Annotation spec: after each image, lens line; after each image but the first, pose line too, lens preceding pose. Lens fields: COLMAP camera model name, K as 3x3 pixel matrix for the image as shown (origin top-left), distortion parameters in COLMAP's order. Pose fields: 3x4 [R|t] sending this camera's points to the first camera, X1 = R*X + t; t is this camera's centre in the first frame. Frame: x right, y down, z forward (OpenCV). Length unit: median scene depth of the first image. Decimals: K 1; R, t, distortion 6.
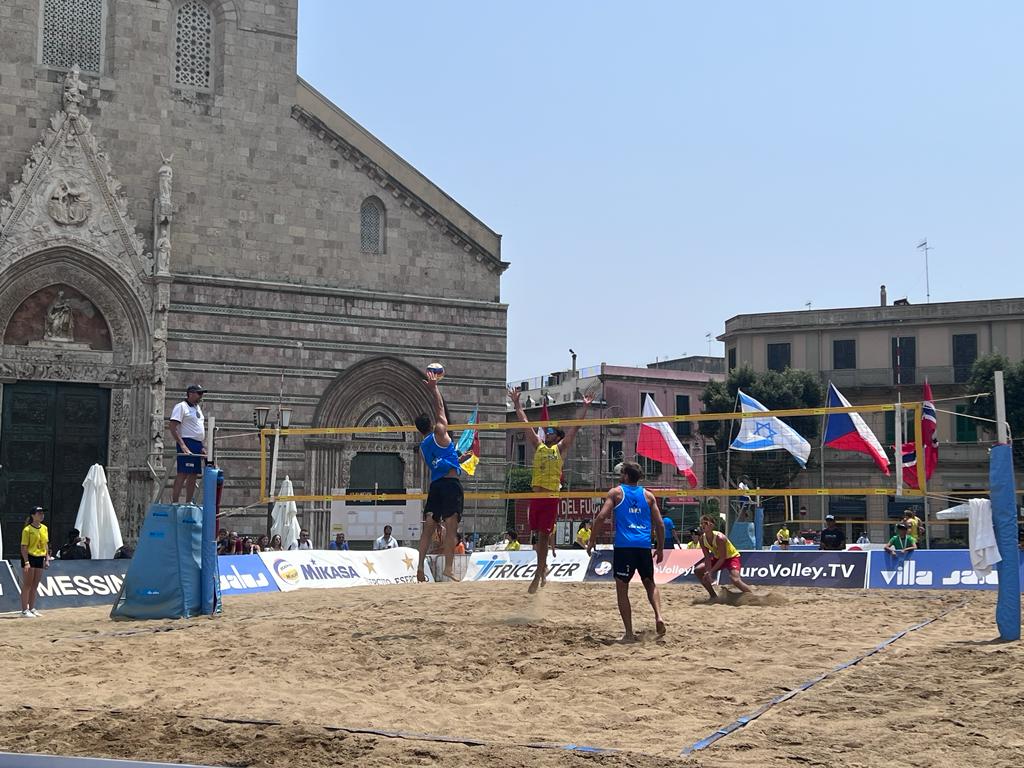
lens RADIAL K [[1281.7, 0, 525.1], [0, 1281.7, 392.0], [0, 0, 1]] dist [0.060948, 0.000000]
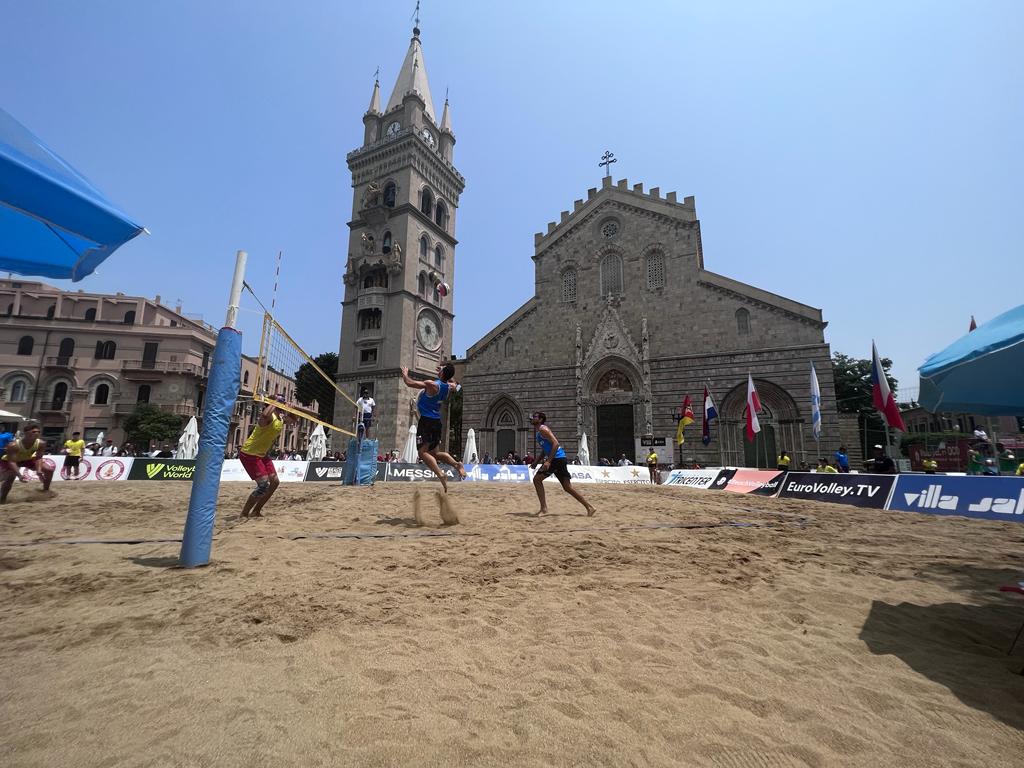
lens RADIAL K [[412.6, 0, 510.9], [0, 412.6, 384.8], [0, 0, 1]] dist [-0.002005, 0.001750]
pose [[0.603783, -0.130841, -0.786338, 0.200723], [0.067593, 0.991288, -0.113043, 0.034796], [0.794278, 0.015102, 0.607367, 0.282186]]
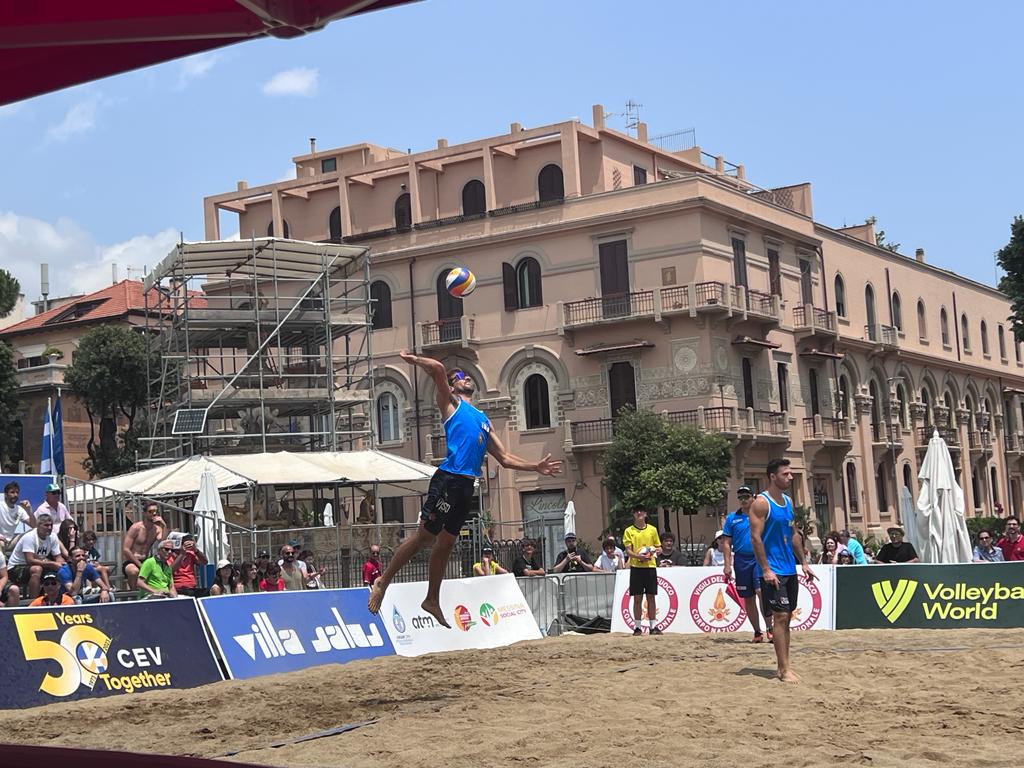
lens RADIAL K [[1531.8, 0, 519.1], [0, 1531.8, 380.3], [0, 0, 1]] dist [0.120439, 0.000000]
pose [[-0.089709, -0.105754, -0.990338, 0.195209], [0.150617, 0.981470, -0.118451, 0.021756], [0.984513, -0.159788, -0.072118, 0.196110]]
